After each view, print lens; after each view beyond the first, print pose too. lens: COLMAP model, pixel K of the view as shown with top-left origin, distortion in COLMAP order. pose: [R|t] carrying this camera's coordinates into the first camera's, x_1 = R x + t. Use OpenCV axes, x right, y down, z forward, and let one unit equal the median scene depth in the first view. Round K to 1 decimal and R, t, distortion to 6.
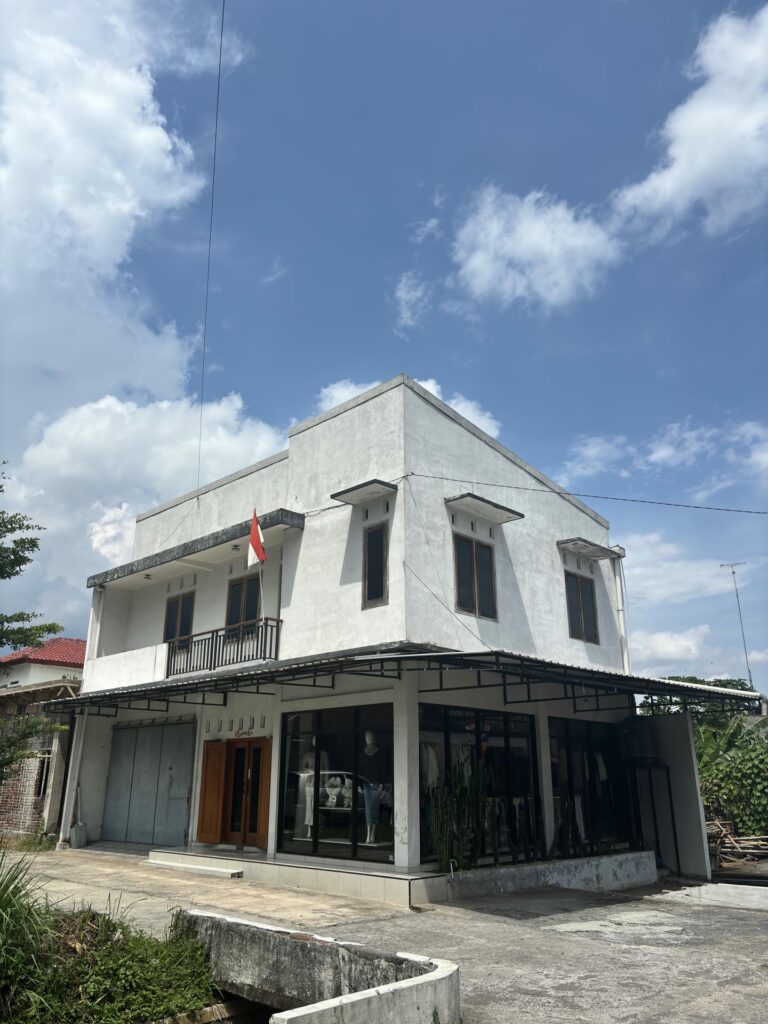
lens RADIAL K [[775.7, 0, 382.7], [0, 775.7, 519.4], [0, 0, 1]] dist [0.007484, -0.008426]
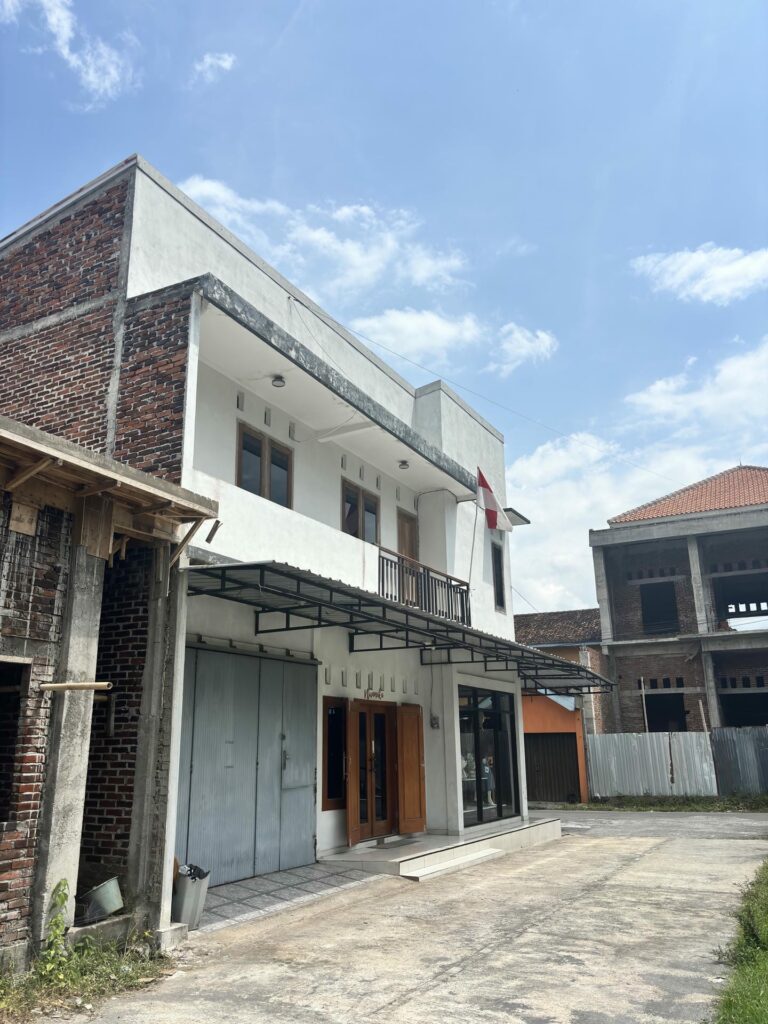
lens RADIAL K [[775.7, 0, 384.8], [0, 775.7, 519.6], [0, 0, 1]] dist [0.007484, -0.008426]
pose [[-0.250498, 0.274651, 0.928341, -0.855685], [-0.301554, 0.889074, -0.344403, 0.346991], [-0.919955, -0.366217, -0.139889, 1.052485]]
